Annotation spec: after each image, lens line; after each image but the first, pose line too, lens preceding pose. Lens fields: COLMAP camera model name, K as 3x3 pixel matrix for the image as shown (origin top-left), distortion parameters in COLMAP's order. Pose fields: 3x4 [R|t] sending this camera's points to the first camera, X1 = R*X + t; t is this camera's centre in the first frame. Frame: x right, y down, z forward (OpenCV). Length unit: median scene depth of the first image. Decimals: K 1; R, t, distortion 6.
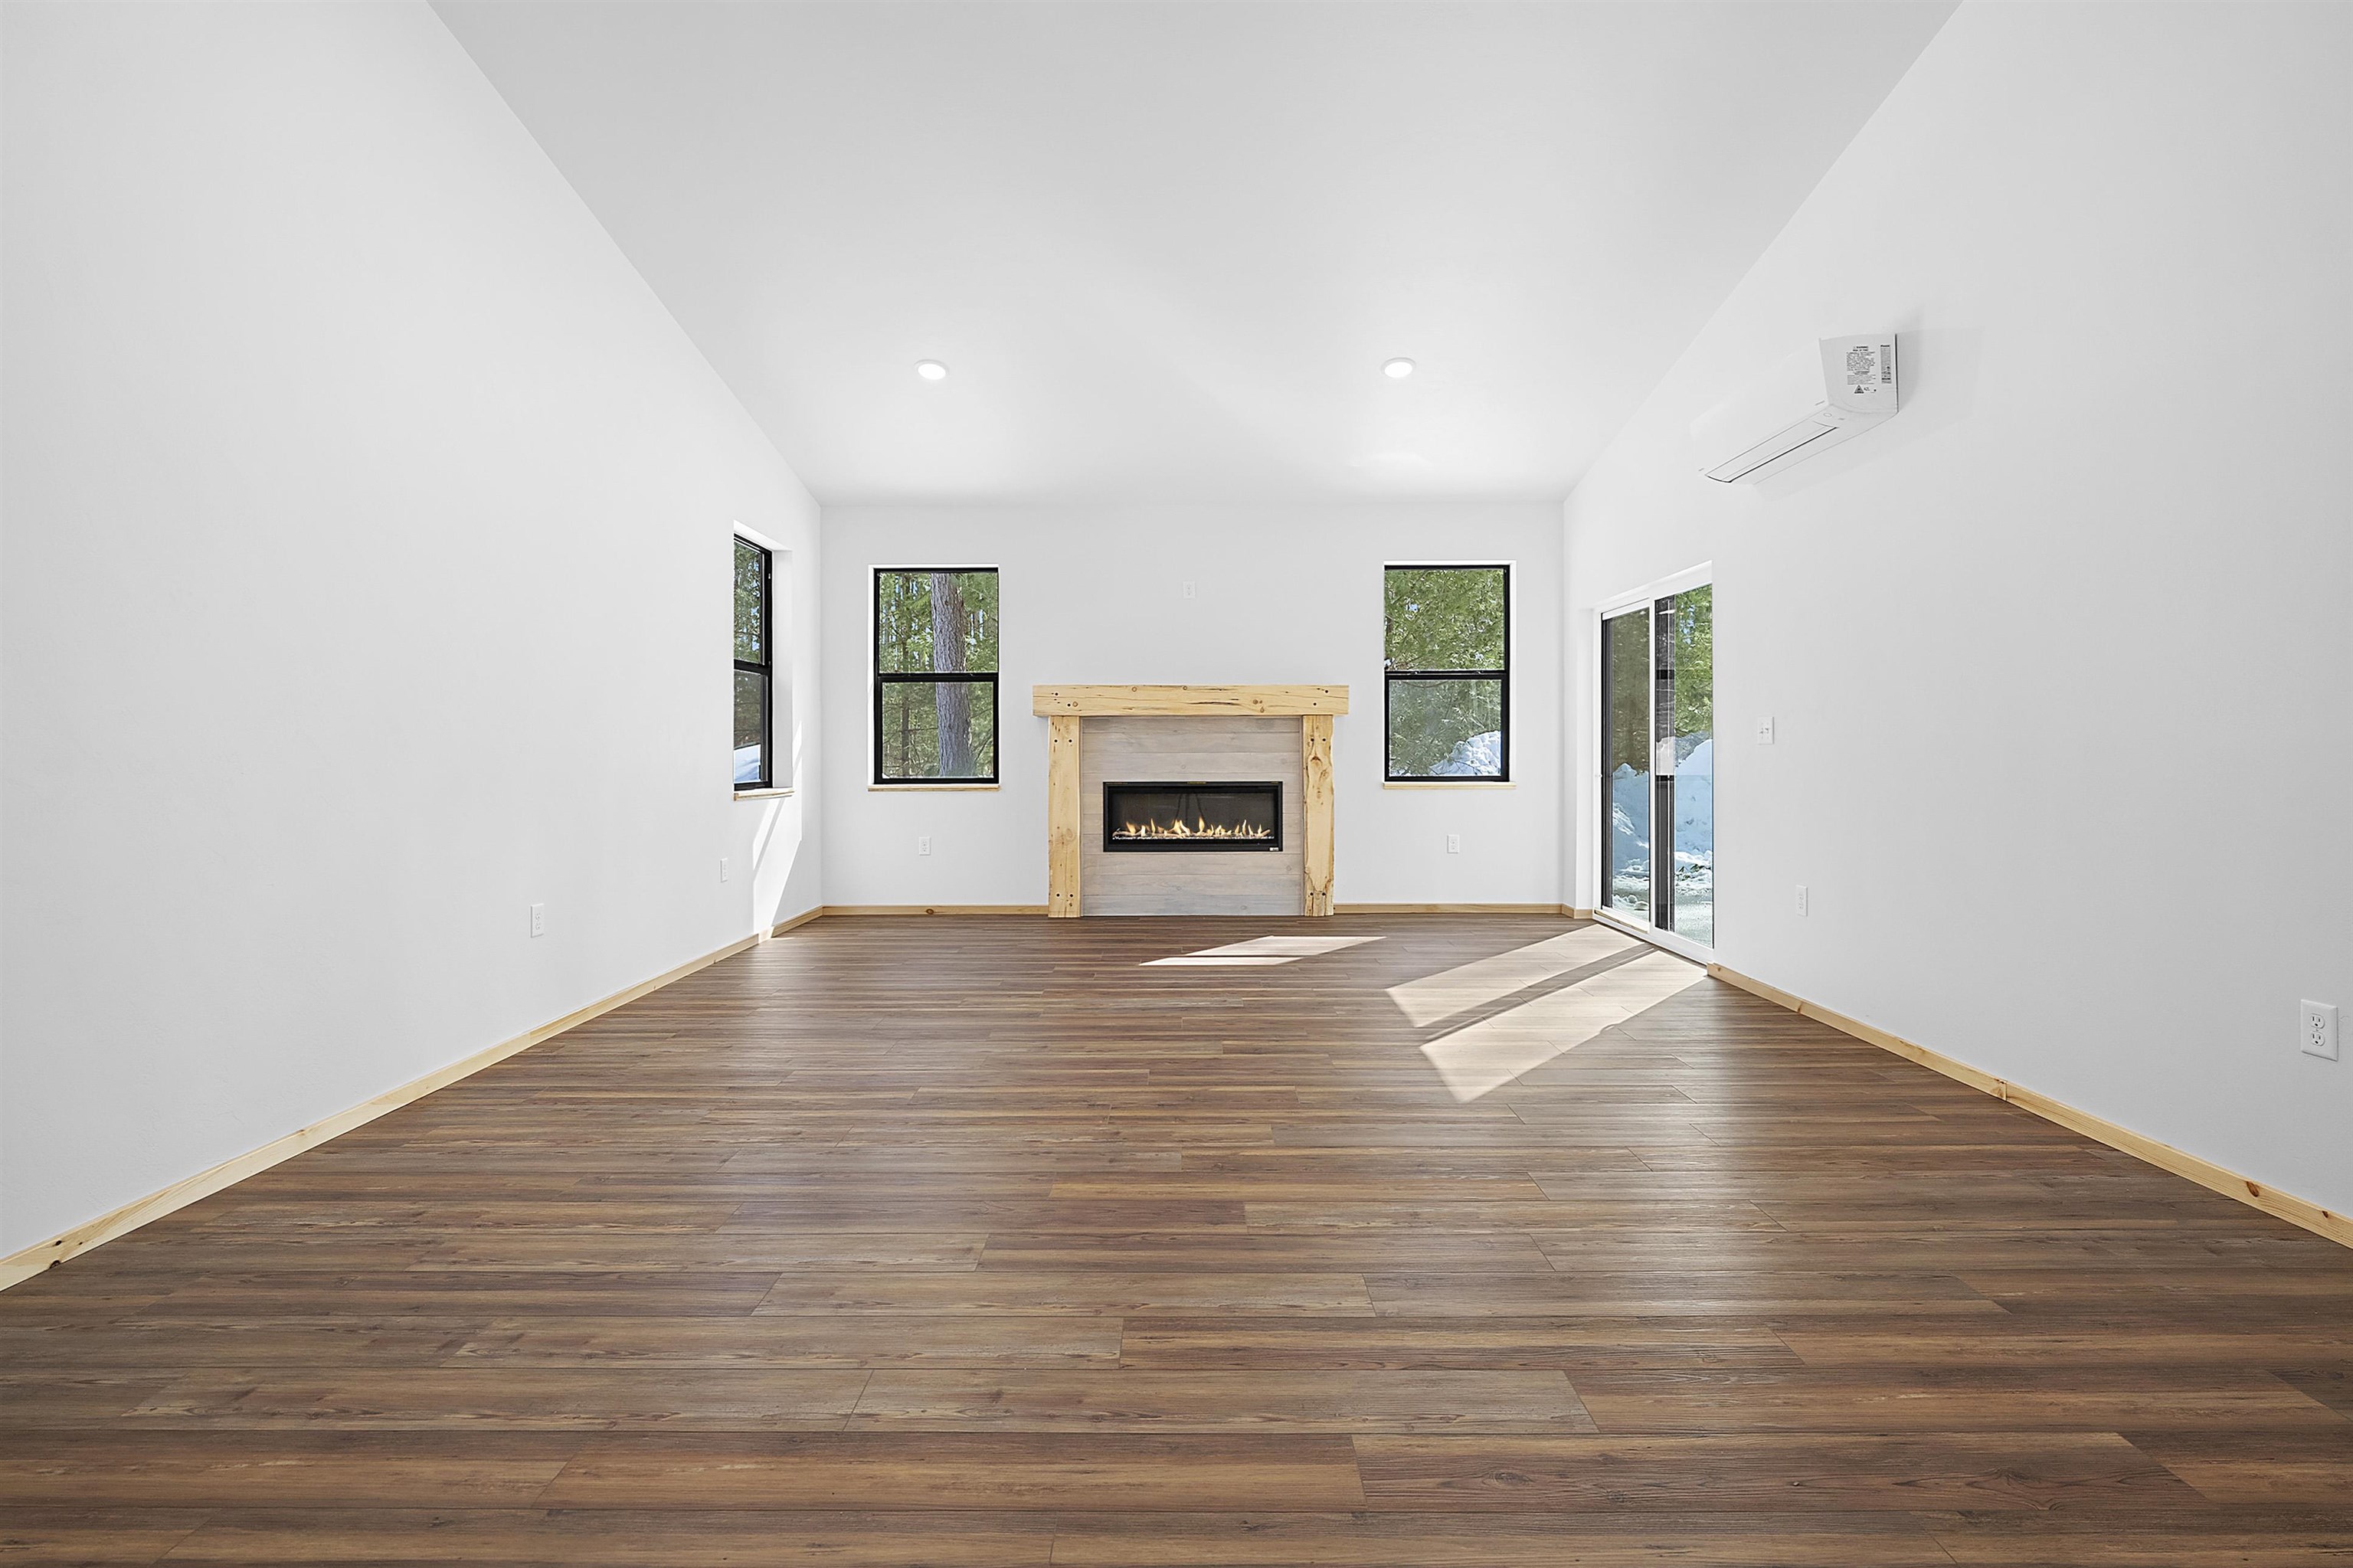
lens RADIAL K [[1065.2, 0, 1179.9], [0, 1065.2, 752.7], [0, 0, 1]] dist [-0.002129, -0.000172]
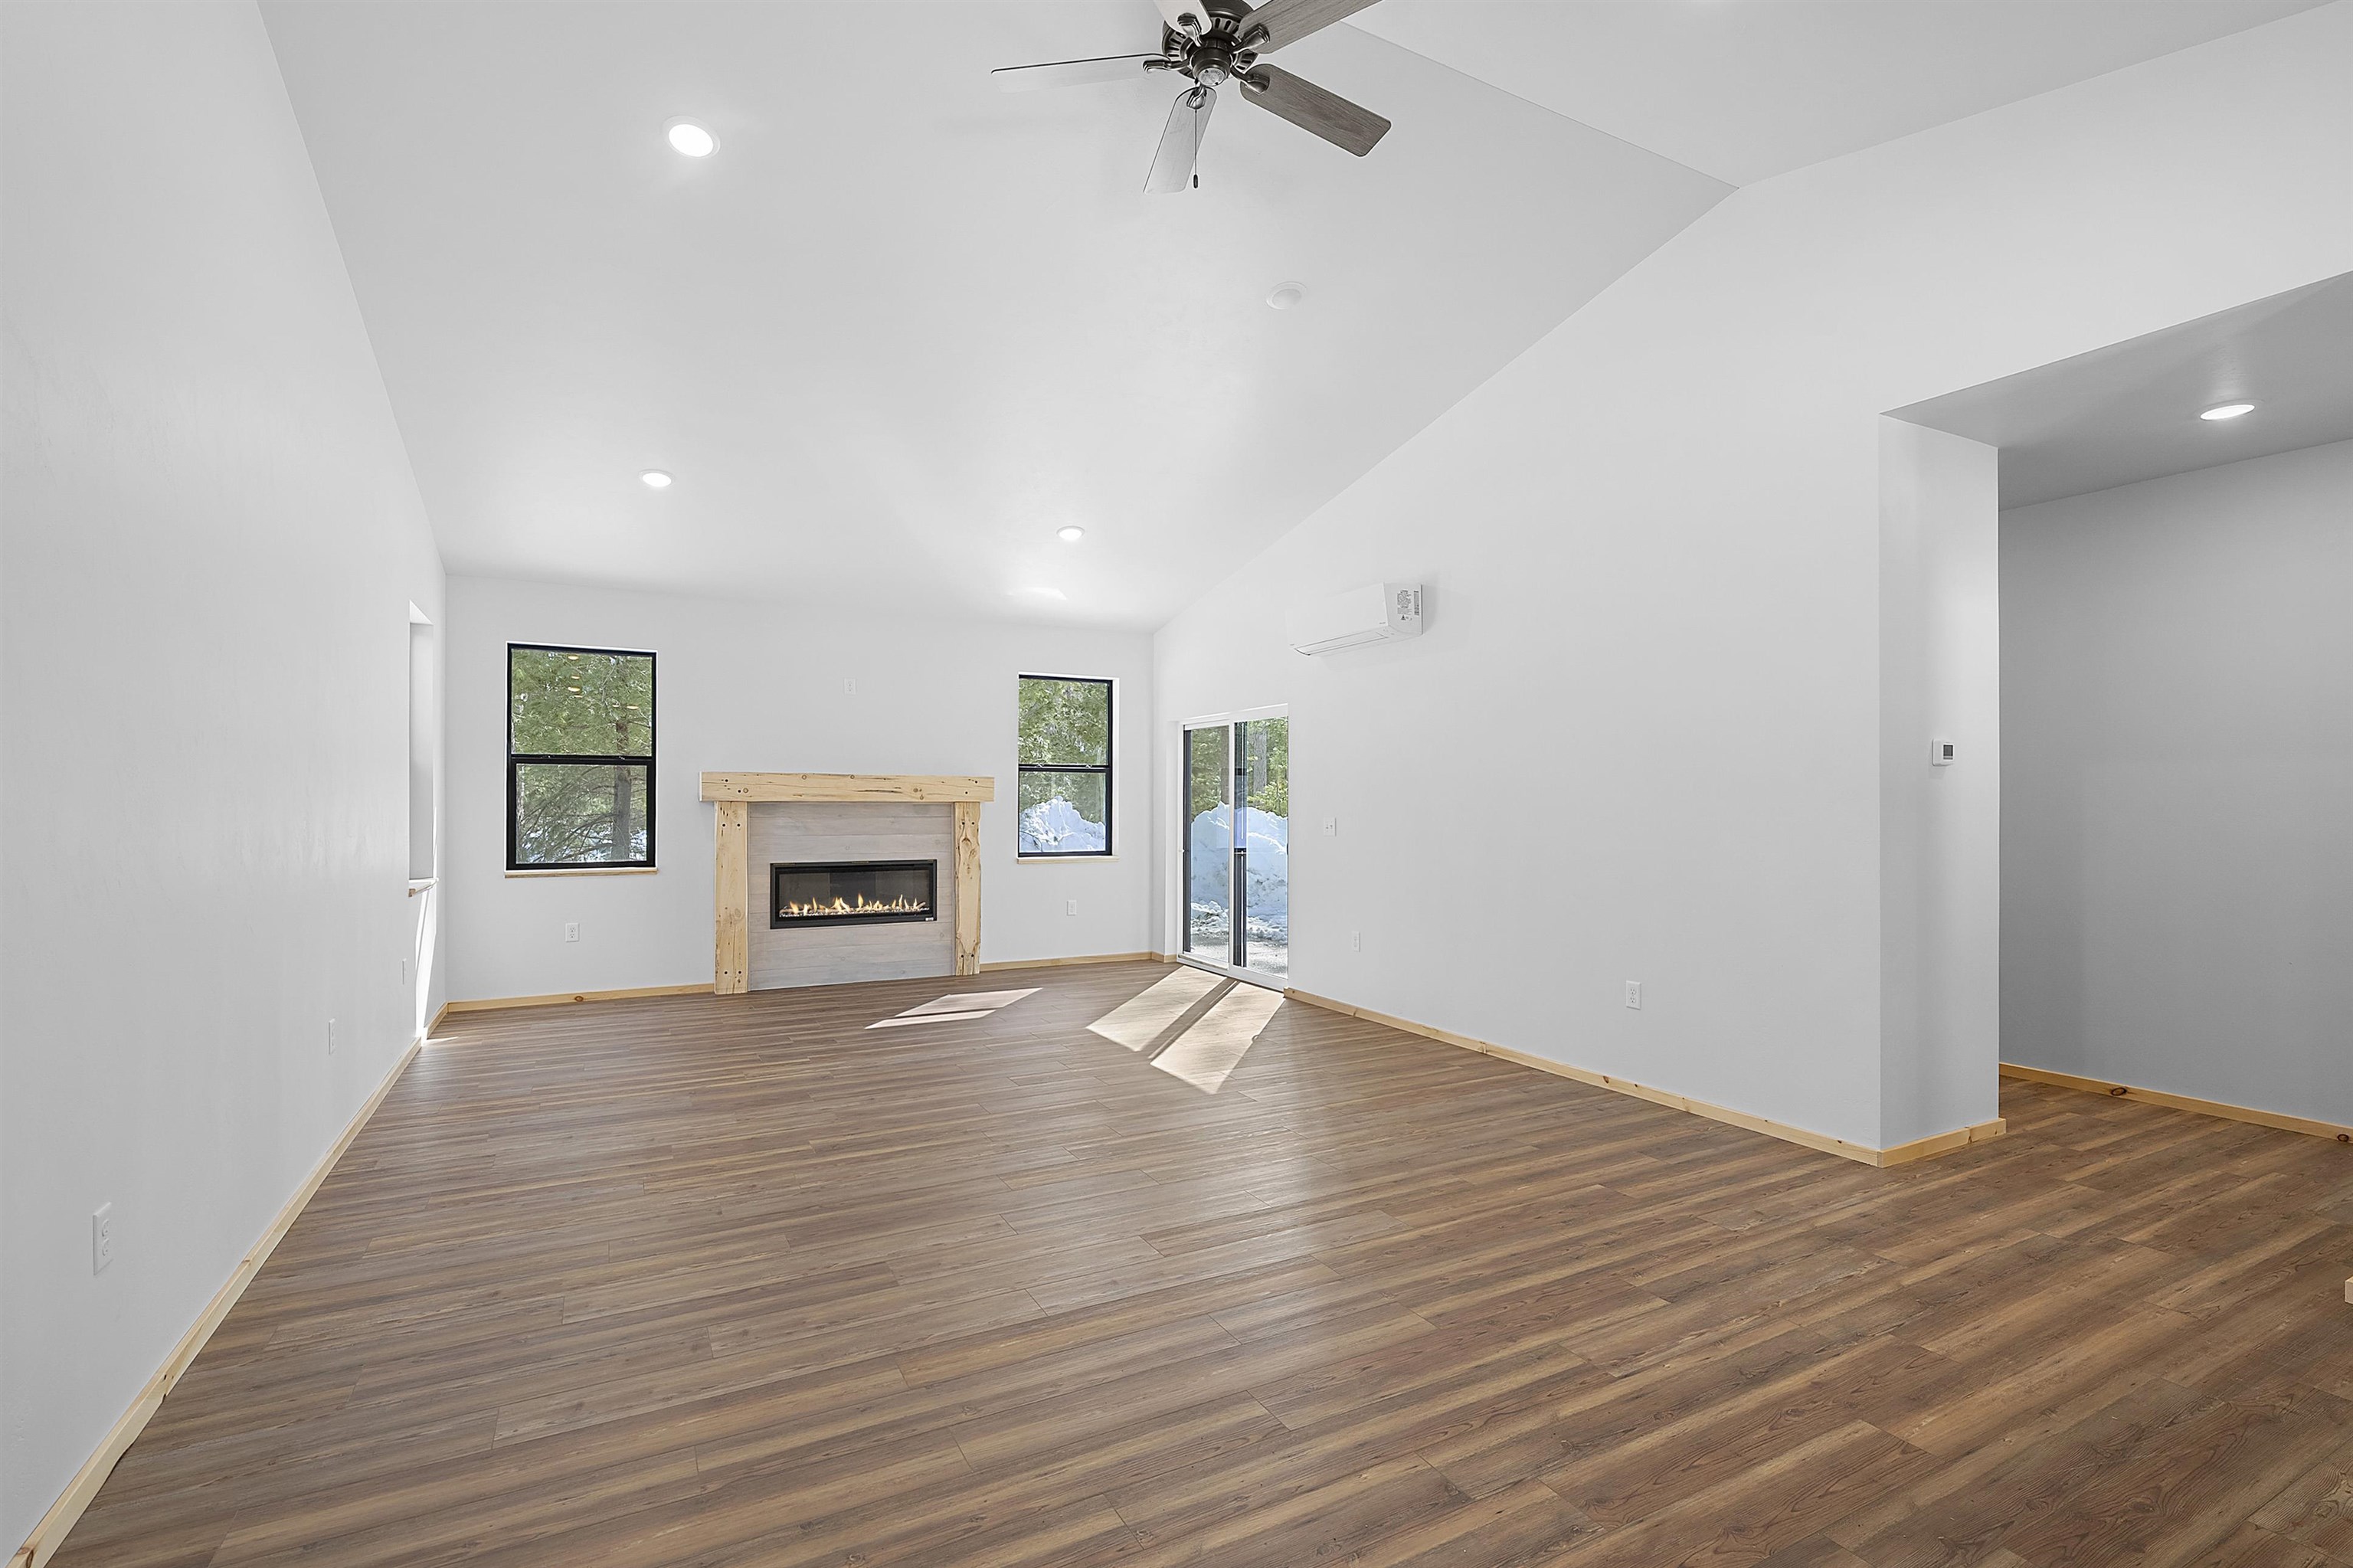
lens RADIAL K [[1065.2, 0, 1169.7], [0, 1065.2, 795.2], [0, 0, 1]] dist [-0.002129, -0.000172]
pose [[0.878683, 0.008965, 0.477322, -0.244536], [-0.004780, 0.999939, -0.009982, -0.033903], [-0.477383, 0.006489, 0.878672, -0.130916]]
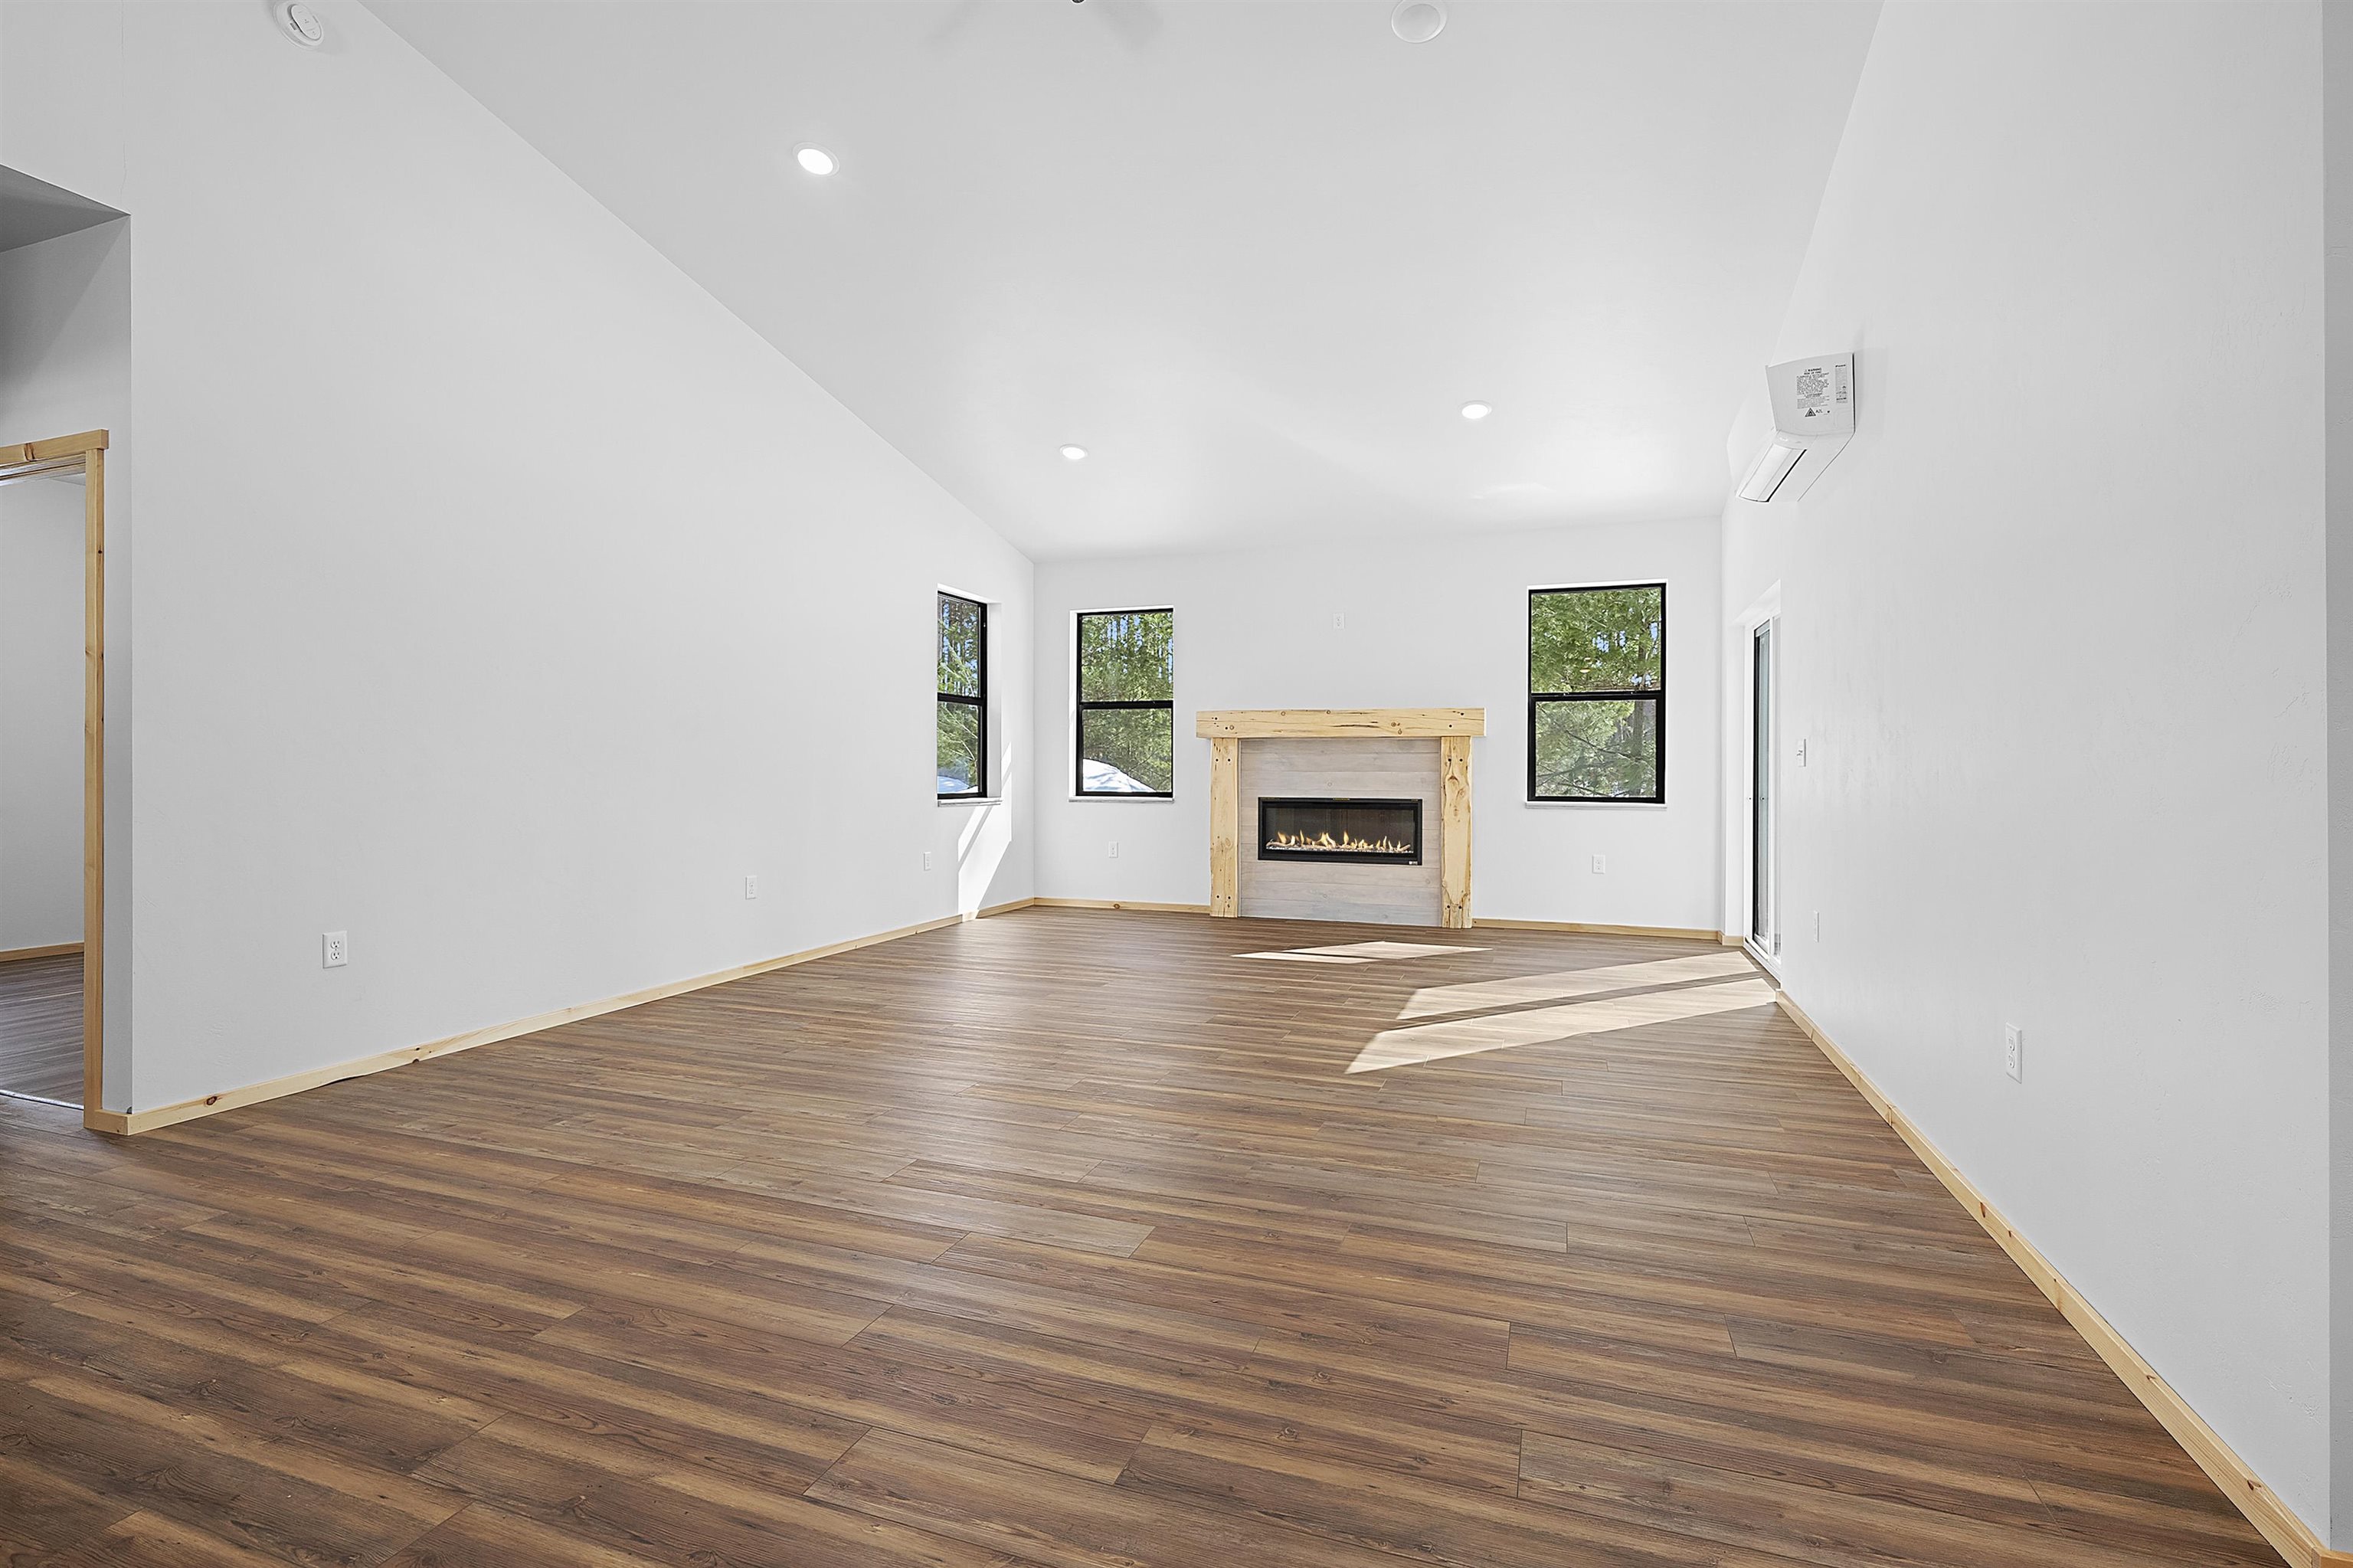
lens RADIAL K [[1065.2, 0, 1196.4], [0, 1065.2, 769.2], [0, 0, 1]] dist [-0.002129, -0.000172]
pose [[0.945115, 0.007265, -0.326658, 0.244974], [-0.007994, 0.999968, -0.000891, -0.000209], [0.326641, 0.003453, 0.945142, -0.076891]]
